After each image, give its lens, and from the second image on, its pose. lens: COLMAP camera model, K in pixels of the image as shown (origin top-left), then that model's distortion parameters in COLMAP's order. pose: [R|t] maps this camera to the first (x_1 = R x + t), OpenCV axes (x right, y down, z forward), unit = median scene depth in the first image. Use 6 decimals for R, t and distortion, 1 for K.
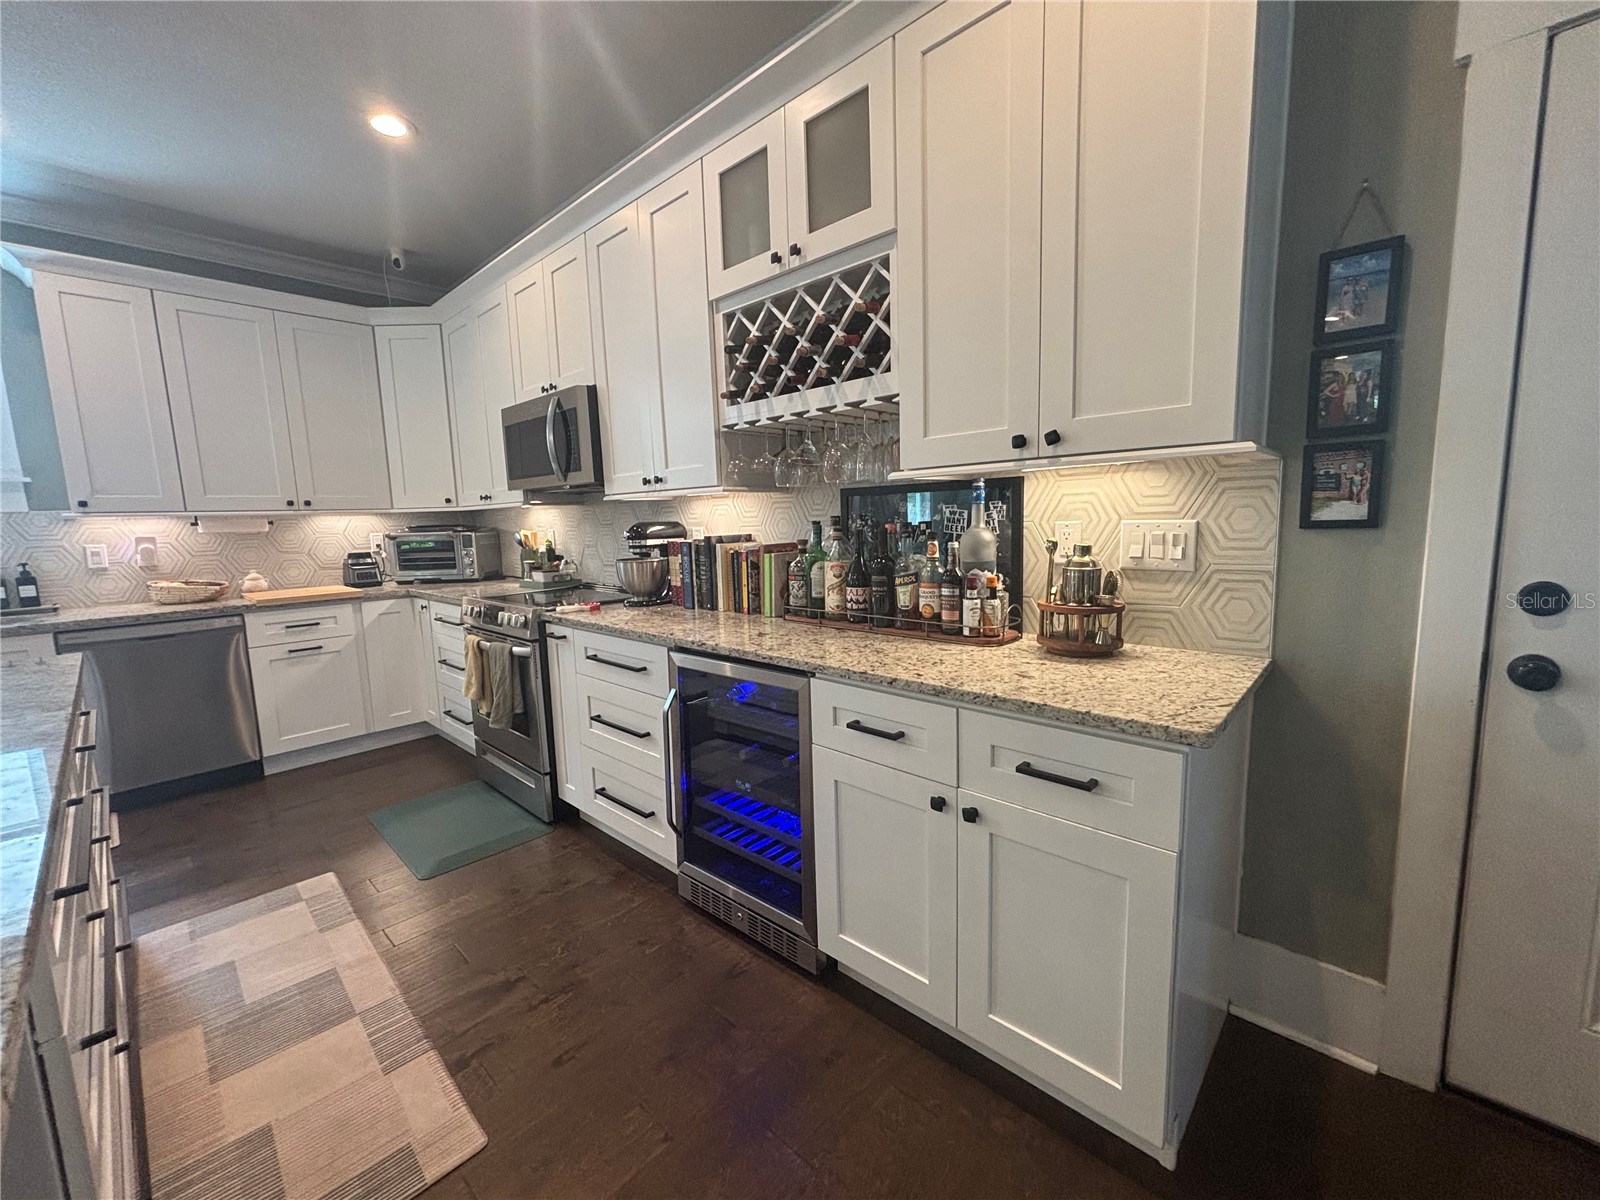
lens RADIAL K [[647.7, 0, 801.5], [0, 647.7, 599.0], [0, 0, 1]] dist [-0.003672, 0.002716]
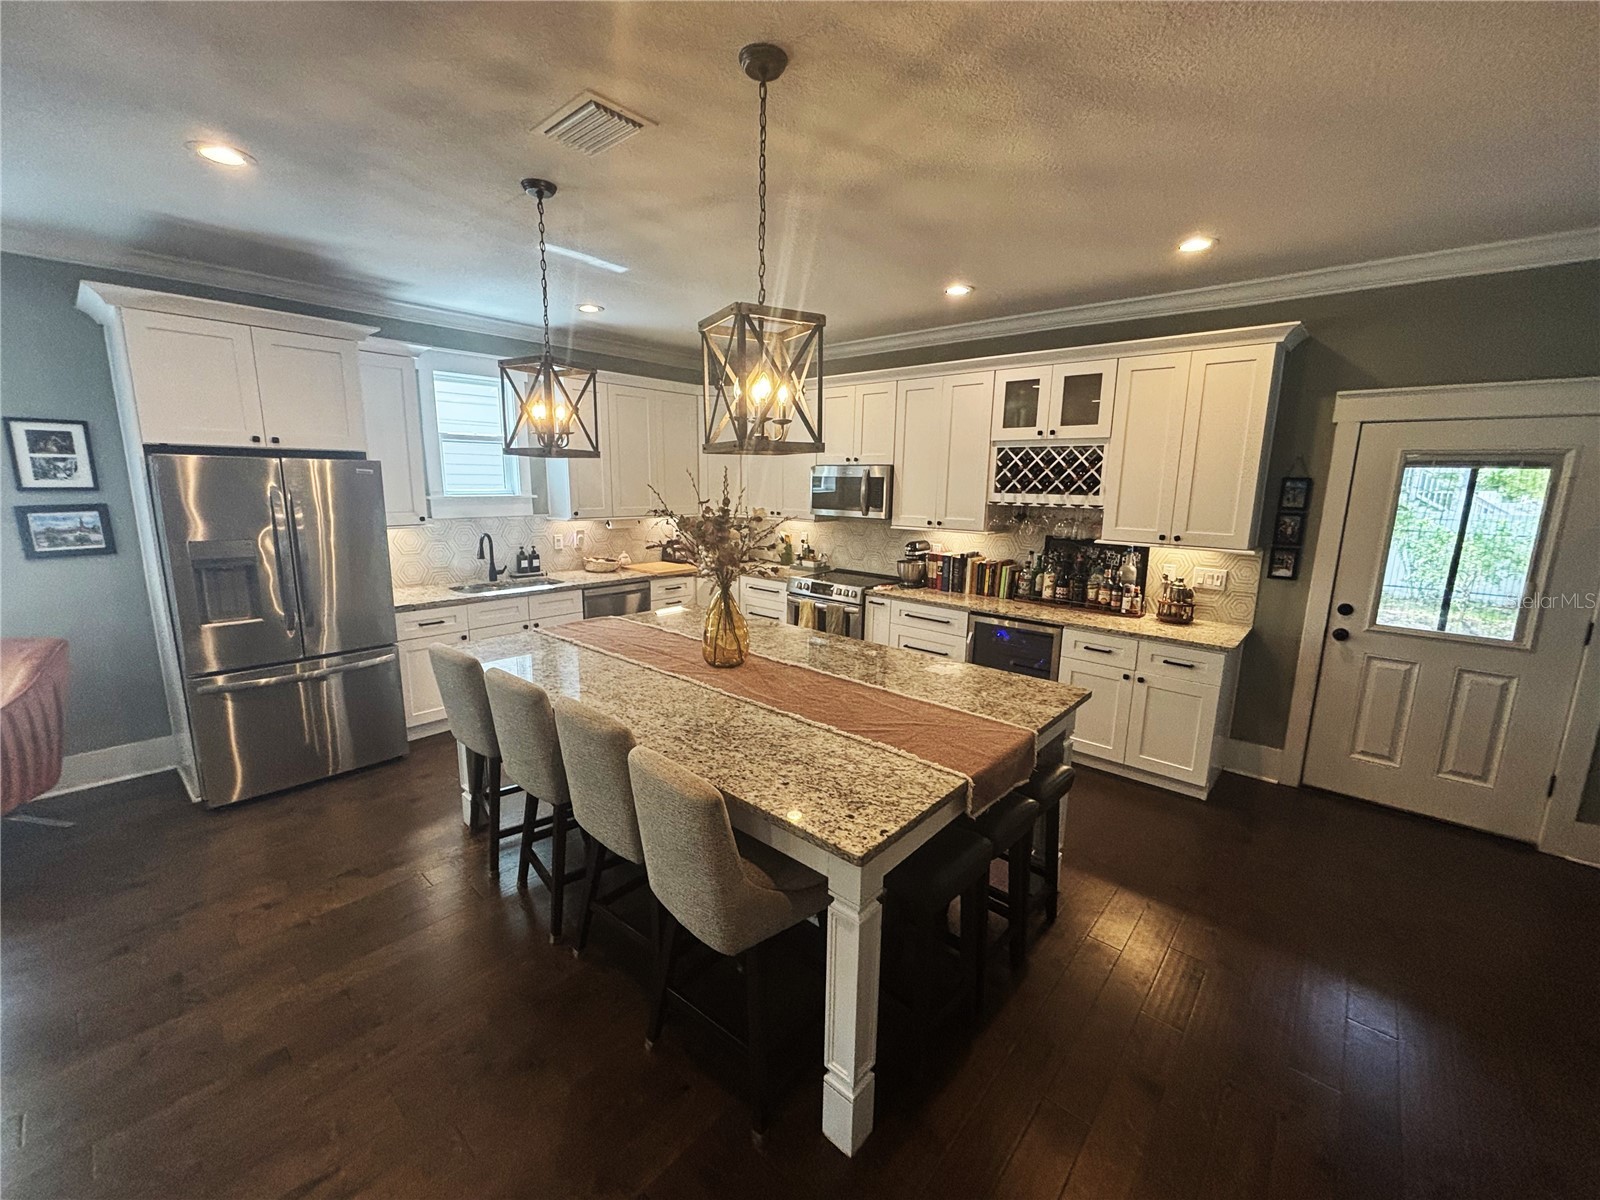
lens RADIAL K [[647.7, 0, 801.5], [0, 647.7, 599.0], [0, 0, 1]] dist [-0.003672, 0.002716]
pose [[0.998252, 0.040831, 0.042739, -0.952873], [-0.043158, 0.997551, 0.055037, -0.067596], [-0.040387, -0.056785, 0.997569, -1.203911]]
